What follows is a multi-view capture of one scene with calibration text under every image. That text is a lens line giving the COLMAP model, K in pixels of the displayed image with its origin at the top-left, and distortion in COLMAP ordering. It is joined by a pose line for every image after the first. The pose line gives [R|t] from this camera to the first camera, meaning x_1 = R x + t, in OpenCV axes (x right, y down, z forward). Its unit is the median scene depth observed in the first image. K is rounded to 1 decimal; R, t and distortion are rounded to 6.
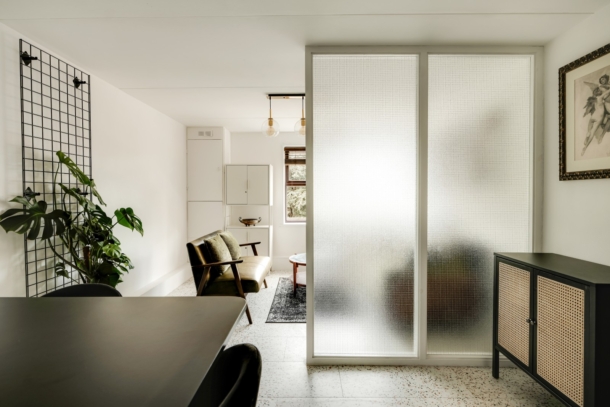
lens RADIAL K [[346.3, 0, 309.4], [0, 346.3, 205.9], [0, 0, 1]] dist [-0.000332, -0.000300]
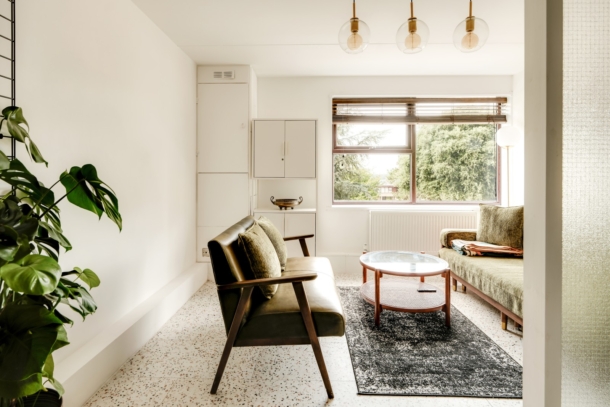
lens RADIAL K [[348.1, 0, 298.5], [0, 348.1, 180.9], [0, 0, 1]] dist [-0.001529, -0.000460]
pose [[0.999839, 0.000618, -0.017926, -0.182811], [-0.001080, 0.999668, -0.025761, 0.026007], [0.017904, 0.025776, 0.999507, 0.414404]]
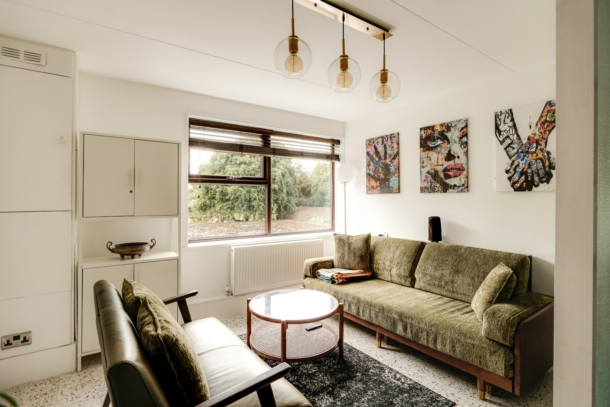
lens RADIAL K [[323.3, 0, 321.8], [0, 323.3, 197.4], [0, 0, 1]] dist [-0.002581, -0.000696]
pose [[0.785928, 0.002266, 0.618314, -0.334772], [0.018235, 0.999473, -0.026841, -0.017961], [-0.618049, 0.032370, 0.785473, 0.600277]]
